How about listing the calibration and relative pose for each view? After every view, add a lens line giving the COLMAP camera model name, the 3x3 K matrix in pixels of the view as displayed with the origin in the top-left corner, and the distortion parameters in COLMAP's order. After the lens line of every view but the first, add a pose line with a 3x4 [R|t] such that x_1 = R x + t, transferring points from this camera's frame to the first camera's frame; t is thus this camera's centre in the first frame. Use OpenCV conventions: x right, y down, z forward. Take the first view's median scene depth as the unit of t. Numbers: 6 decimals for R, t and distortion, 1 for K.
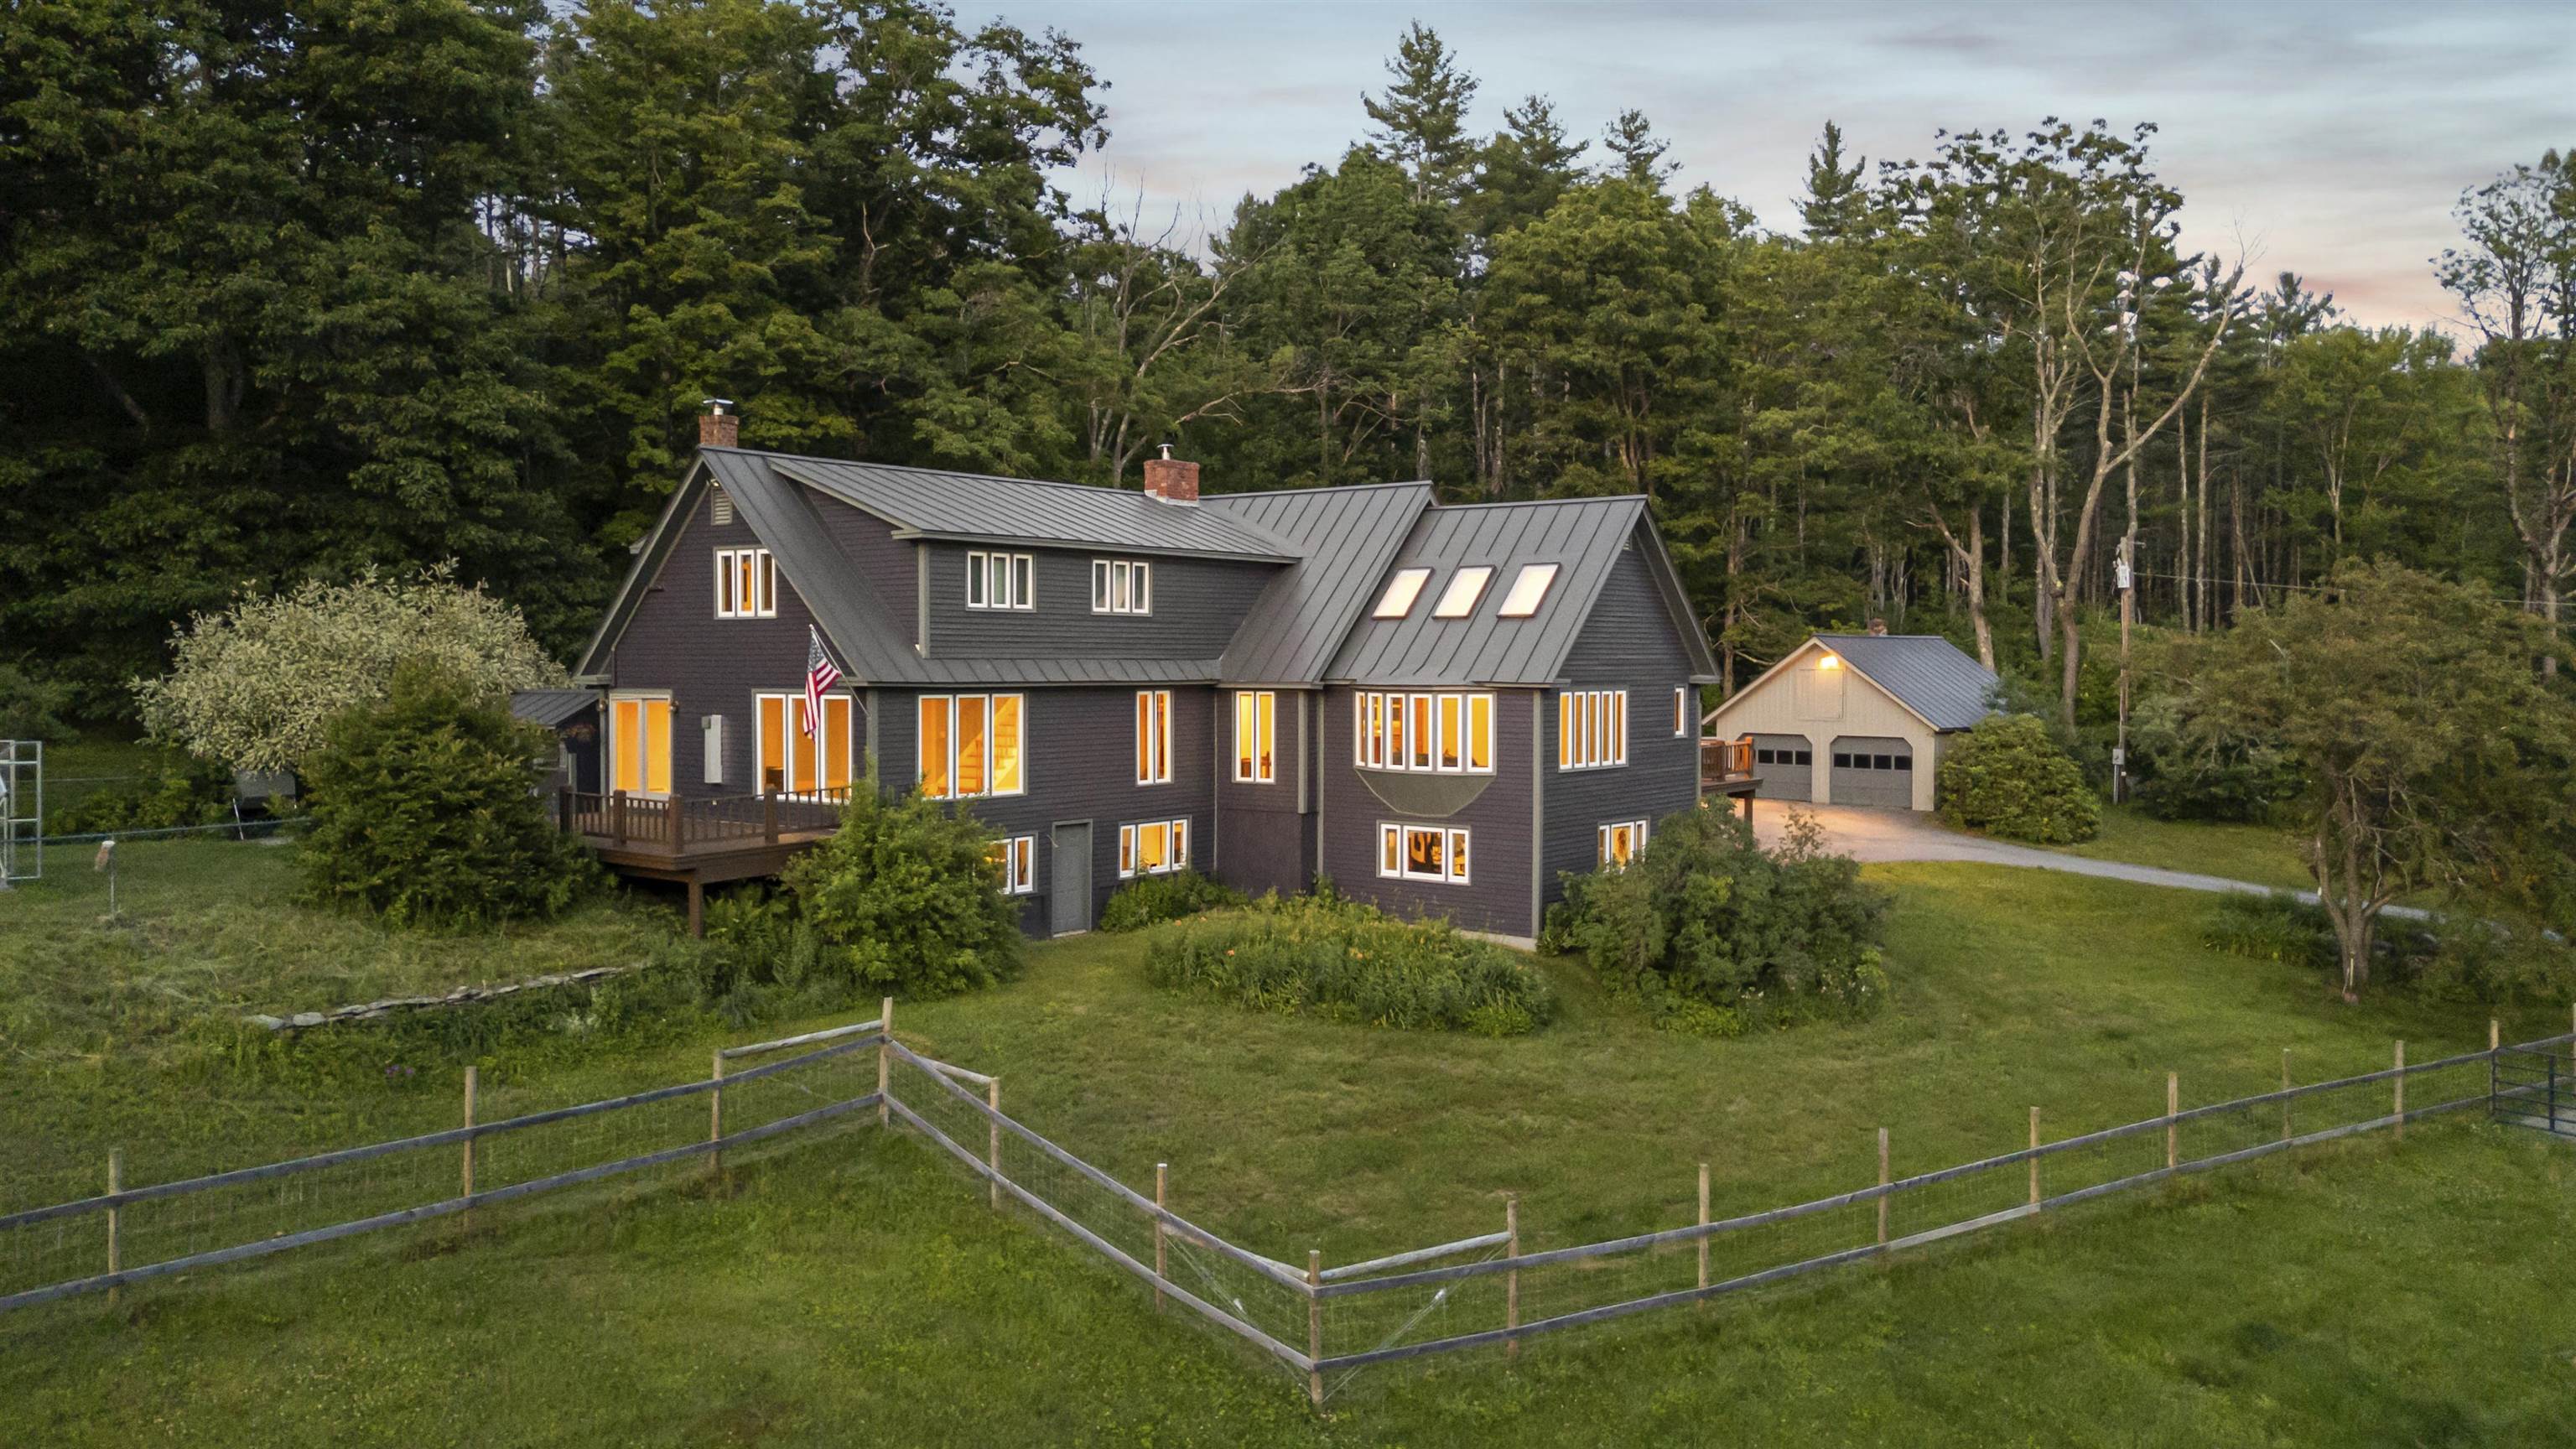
lens RADIAL K [[1877.6, 0, 1293.0], [0, 1877.6, 674.8], [0, 0, 1]] dist [0.061447, -0.070693]
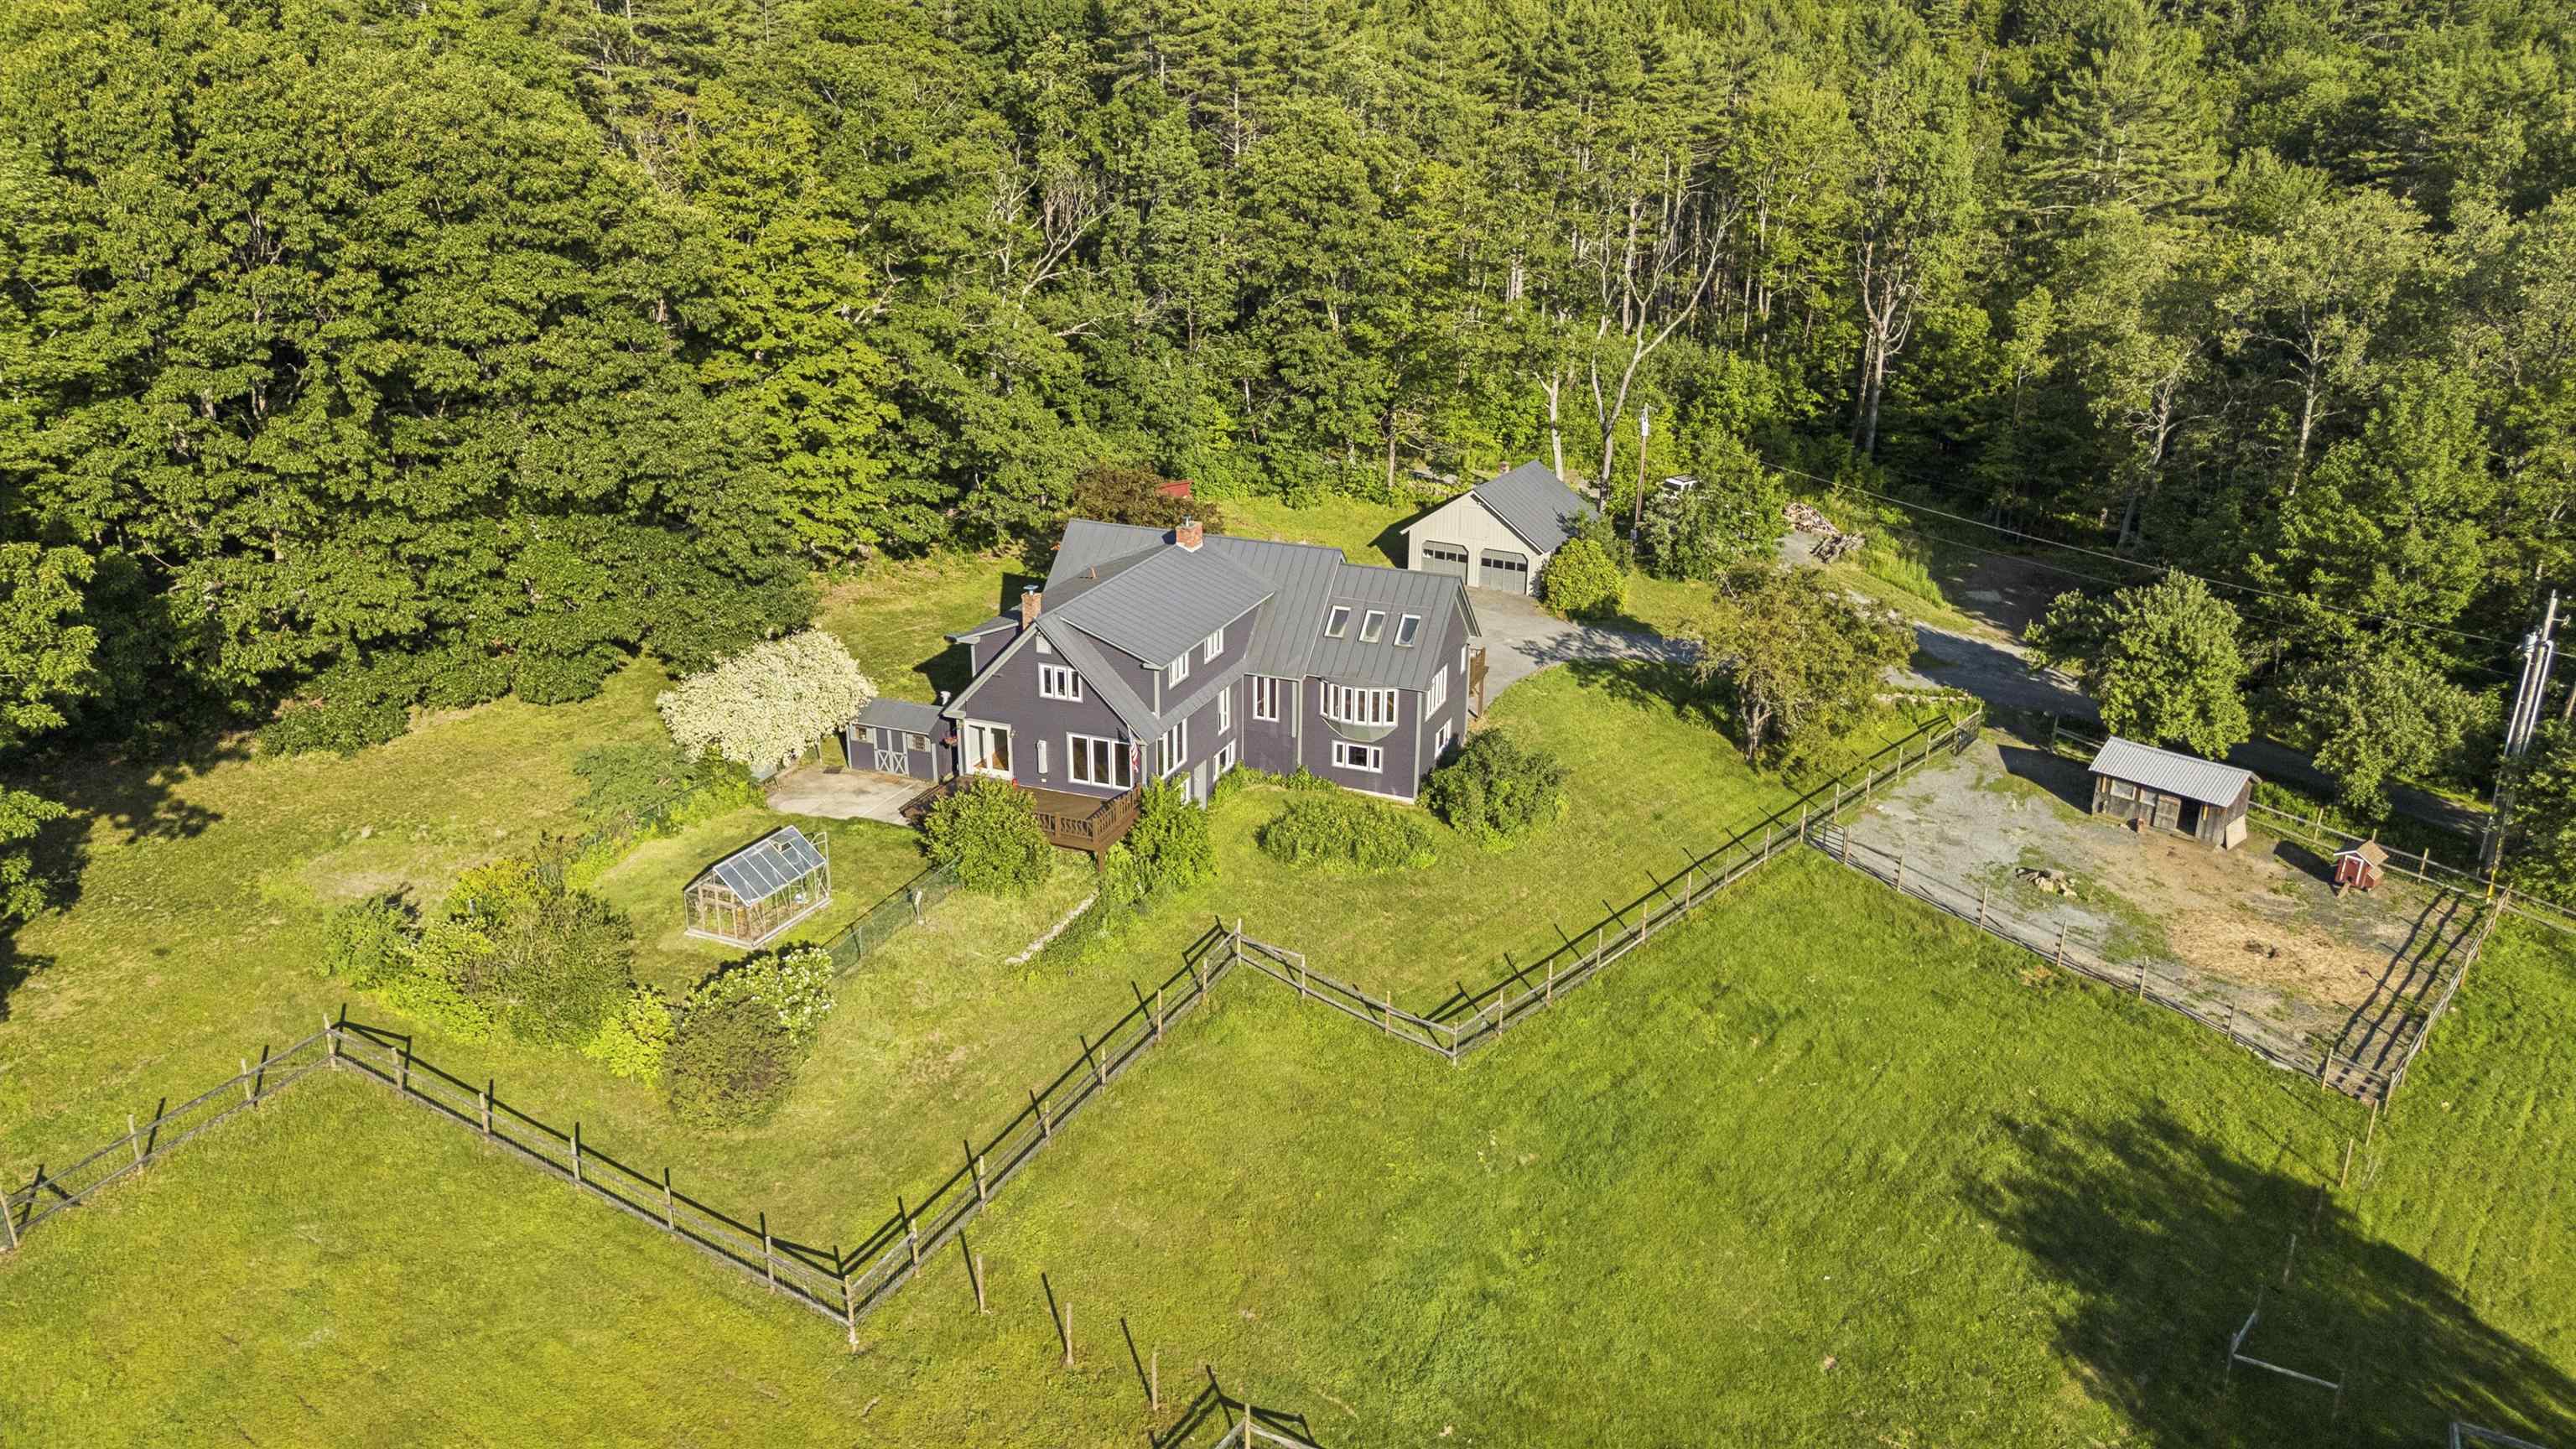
lens RADIAL K [[1877.6, 0, 1293.0], [0, 1877.6, 674.8], [0, 0, 1]] dist [0.061447, -0.070693]
pose [[0.957743, -0.079777, 0.276341, -0.468571], [-0.017648, 0.942655, 0.333302, -0.563076], [-0.287084, -0.324095, 0.901413, -0.671360]]
